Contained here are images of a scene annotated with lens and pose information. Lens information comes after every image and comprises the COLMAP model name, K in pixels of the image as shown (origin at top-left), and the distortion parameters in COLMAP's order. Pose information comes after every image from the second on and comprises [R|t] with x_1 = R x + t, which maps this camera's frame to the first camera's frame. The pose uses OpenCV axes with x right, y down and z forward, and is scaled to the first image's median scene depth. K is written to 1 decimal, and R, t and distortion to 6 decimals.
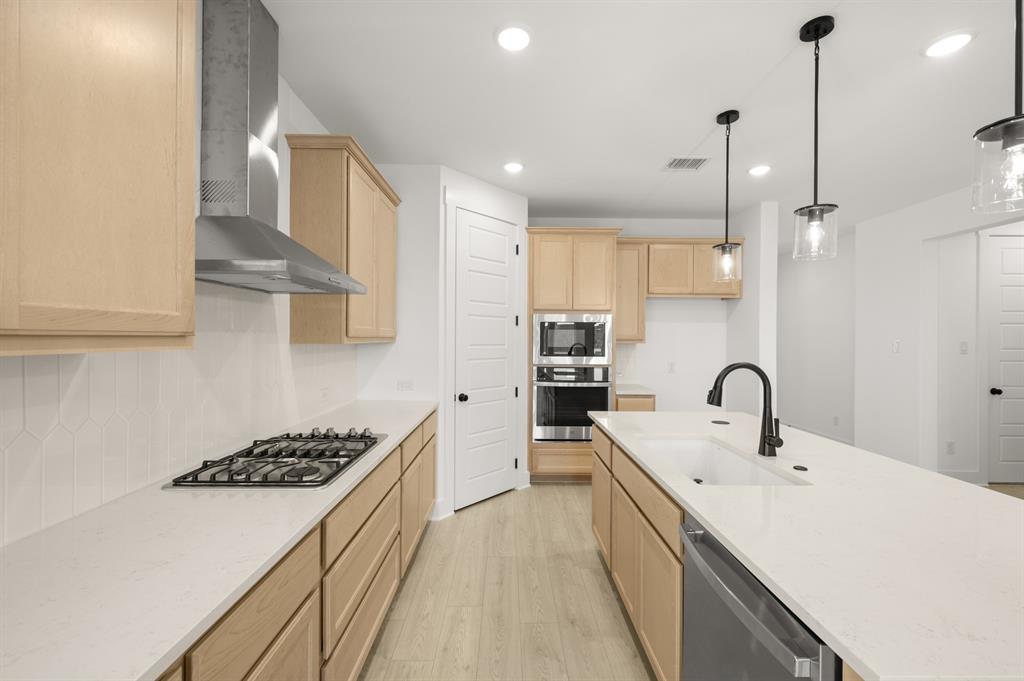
lens RADIAL K [[437.4, 0, 512.0], [0, 437.4, 340.5], [0, 0, 1]] dist [0.001030, 0.000061]
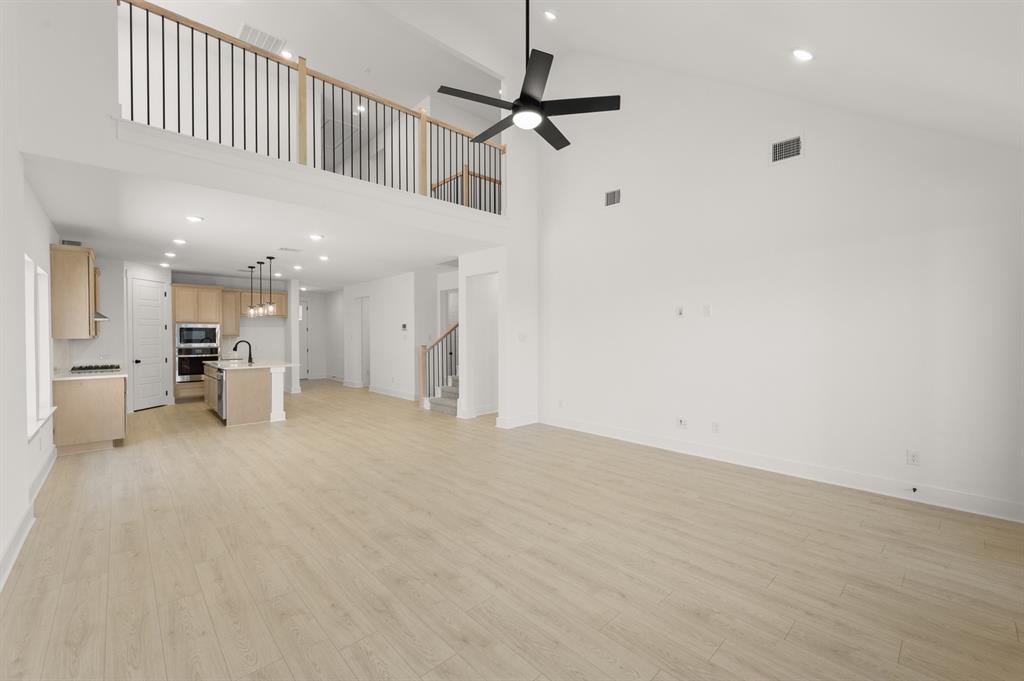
lens RADIAL K [[437.4, 0, 512.0], [0, 437.4, 340.5], [0, 0, 1]] dist [0.001030, 0.000061]
pose [[0.765118, -0.013659, 0.643746, -0.071768], [0.010029, 0.999906, 0.009296, 0.018938], [-0.643813, -0.000656, 0.765183, -1.720971]]
